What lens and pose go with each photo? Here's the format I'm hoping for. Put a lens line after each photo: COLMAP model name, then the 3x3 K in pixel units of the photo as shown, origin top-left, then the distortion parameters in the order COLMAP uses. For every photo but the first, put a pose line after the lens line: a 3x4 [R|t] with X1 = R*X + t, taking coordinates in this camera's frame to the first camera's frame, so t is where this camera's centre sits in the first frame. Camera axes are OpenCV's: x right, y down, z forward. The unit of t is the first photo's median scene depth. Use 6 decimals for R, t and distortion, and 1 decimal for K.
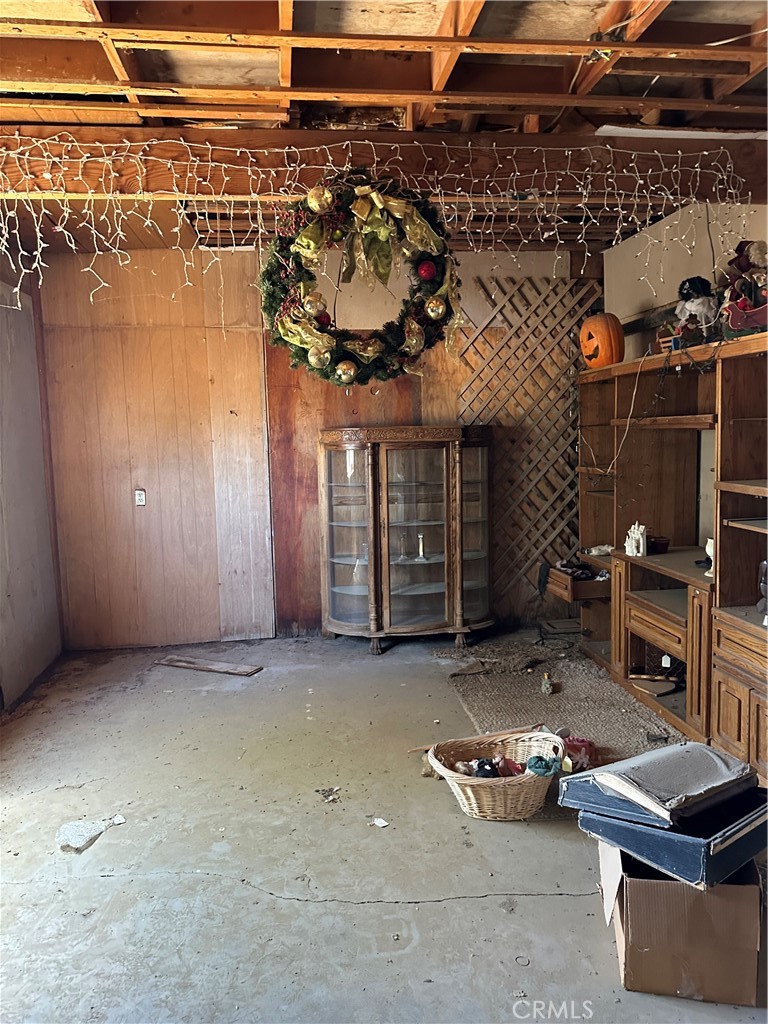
lens RADIAL K [[730.2, 0, 384.0], [0, 730.2, 512.0], [0, 0, 1]] dist [0.166764, -0.256772]
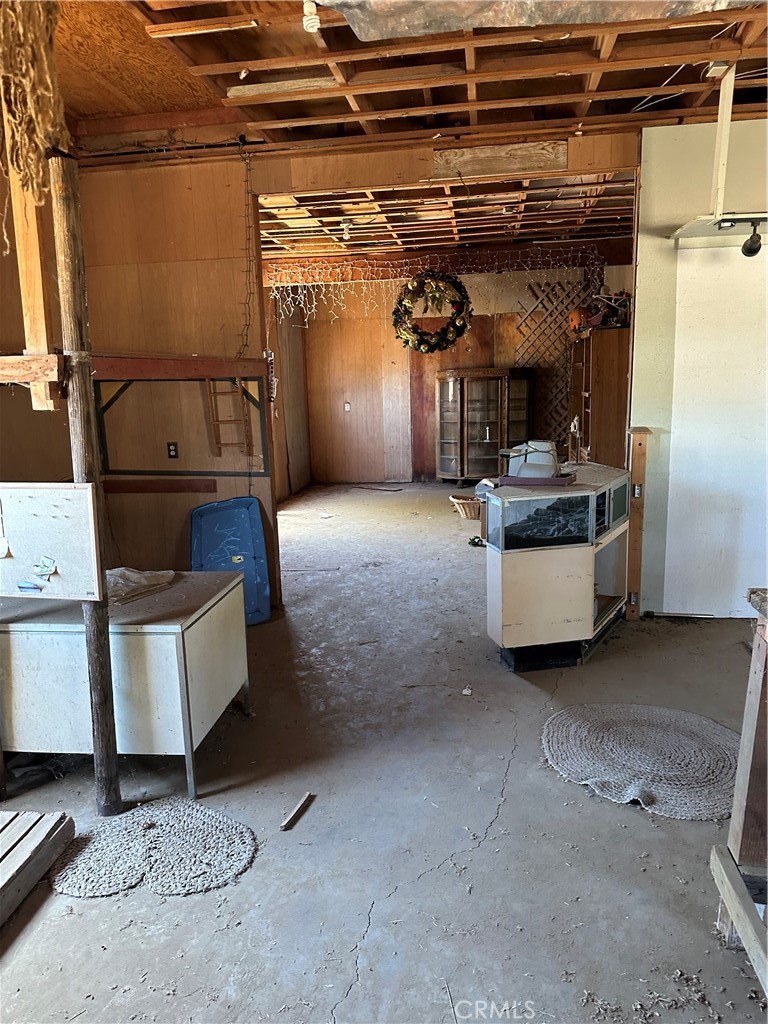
lens RADIAL K [[730.2, 0, 384.0], [0, 730.2, 512.0], [0, 0, 1]] dist [0.166764, -0.256772]
pose [[0.964104, 0.041876, -0.262201, 0.294644], [-0.021153, 0.996460, 0.081365, 0.098997], [0.264680, -0.072899, 0.961577, -0.890453]]
